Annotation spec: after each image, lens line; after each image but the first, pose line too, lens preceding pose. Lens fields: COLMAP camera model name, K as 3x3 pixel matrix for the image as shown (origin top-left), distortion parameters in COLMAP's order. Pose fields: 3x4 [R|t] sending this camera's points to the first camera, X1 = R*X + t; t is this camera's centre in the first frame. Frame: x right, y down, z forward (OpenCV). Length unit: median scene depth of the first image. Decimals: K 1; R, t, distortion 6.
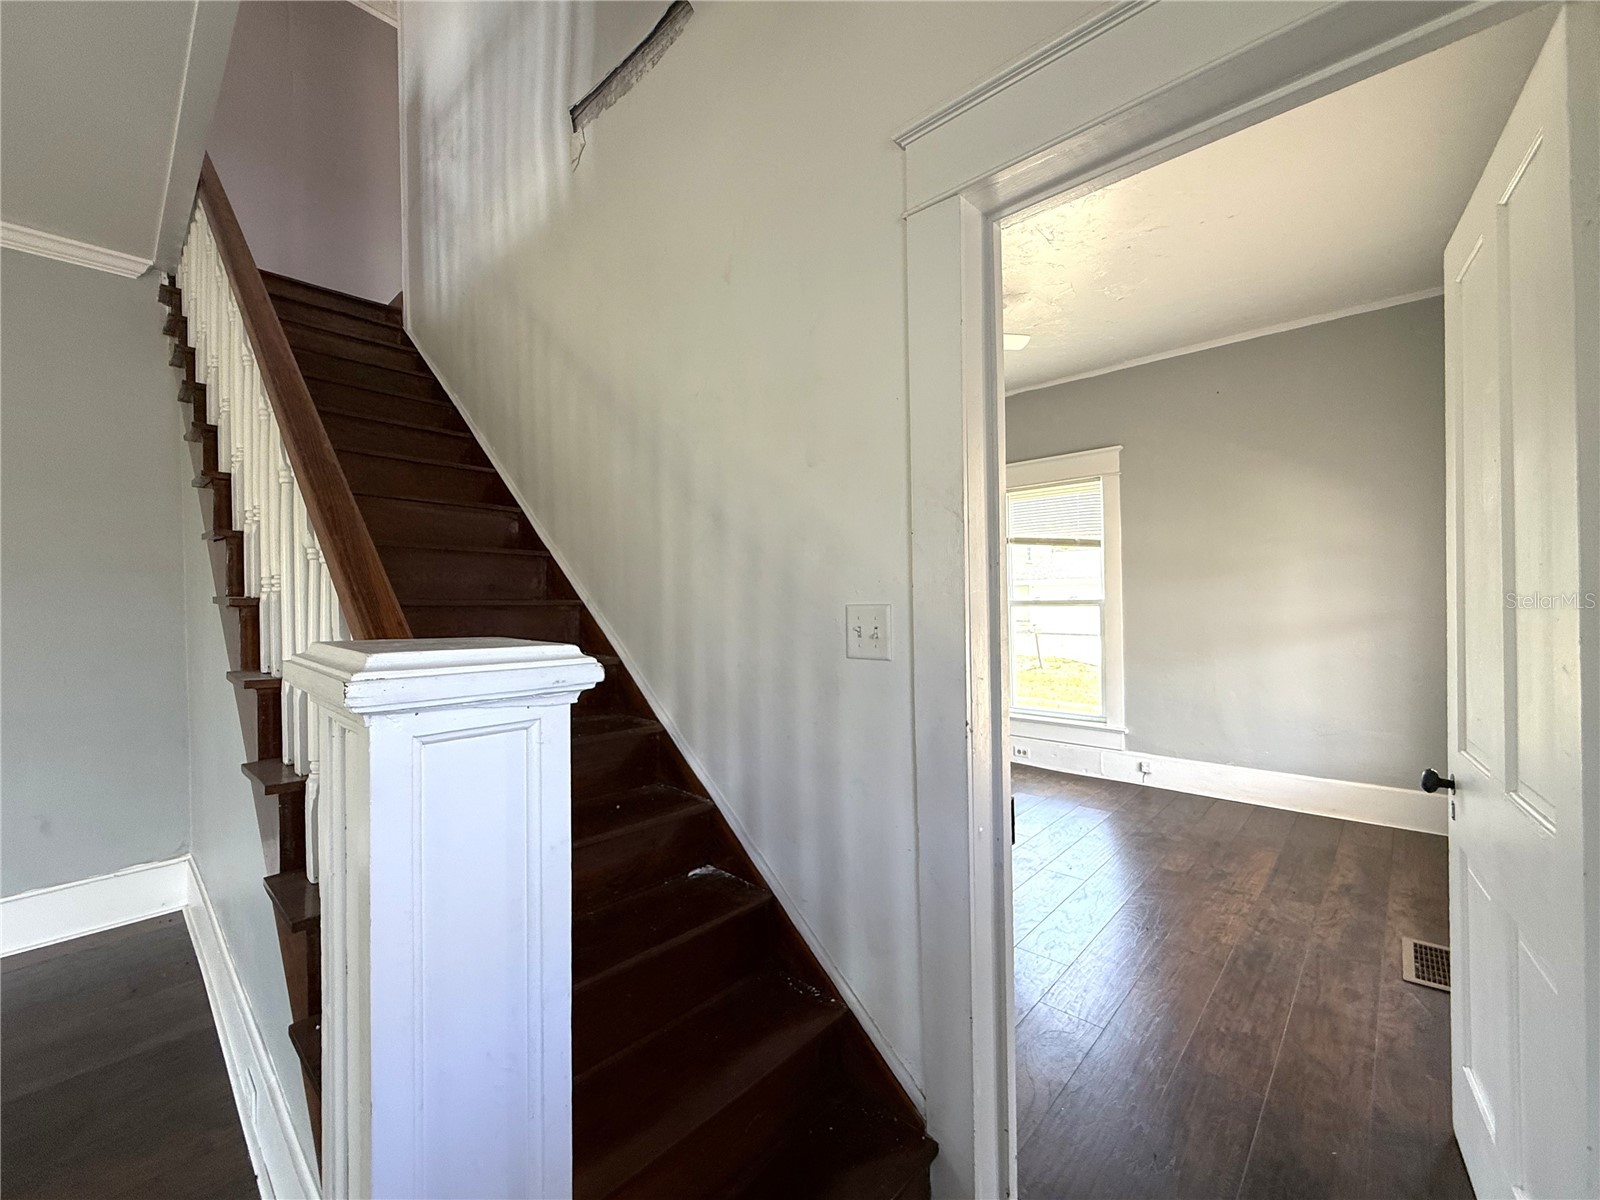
lens RADIAL K [[656.0, 0, 806.6], [0, 656.0, 600.2], [0, 0, 1]] dist [0.000384, -0.000087]
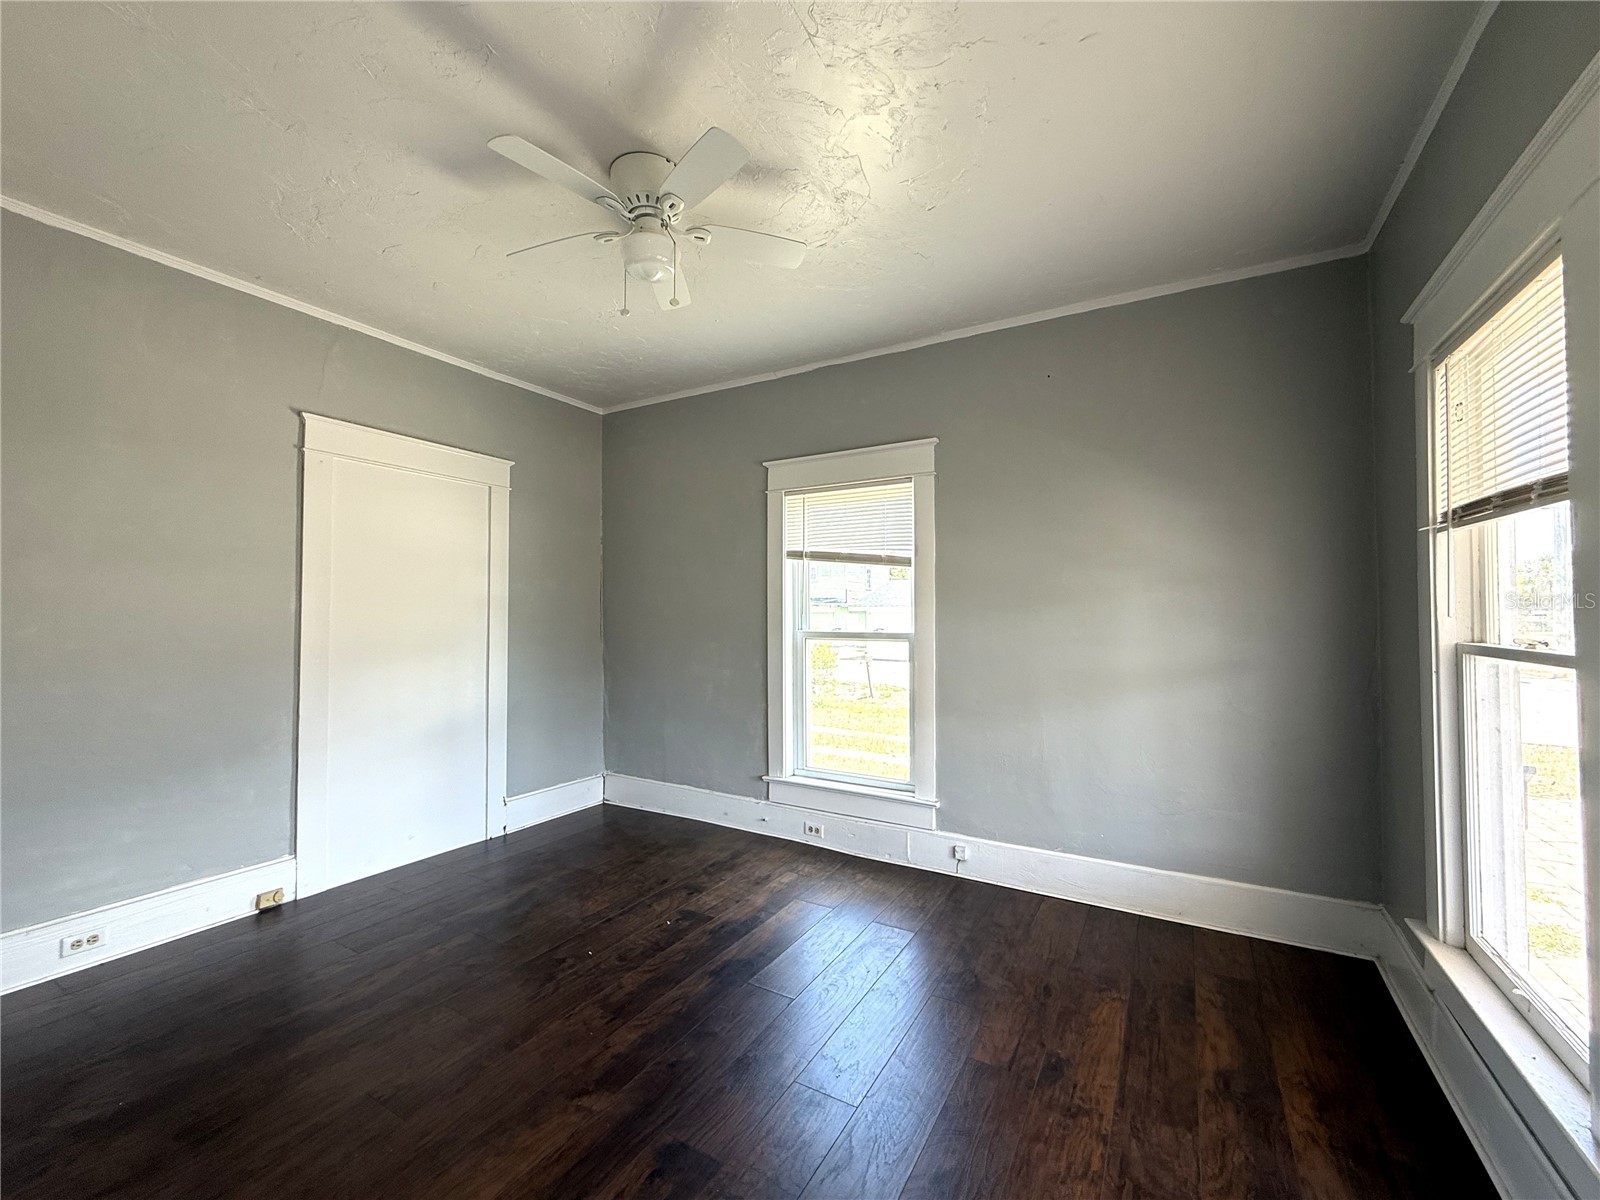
lens RADIAL K [[656.0, 0, 806.6], [0, 656.0, 600.2], [0, 0, 1]] dist [0.000384, -0.000087]
pose [[0.973603, 0.029415, 0.226346, 0.165742], [-0.021695, 0.999097, -0.036520, -0.011166], [-0.227216, 0.030645, 0.973362, 0.294609]]
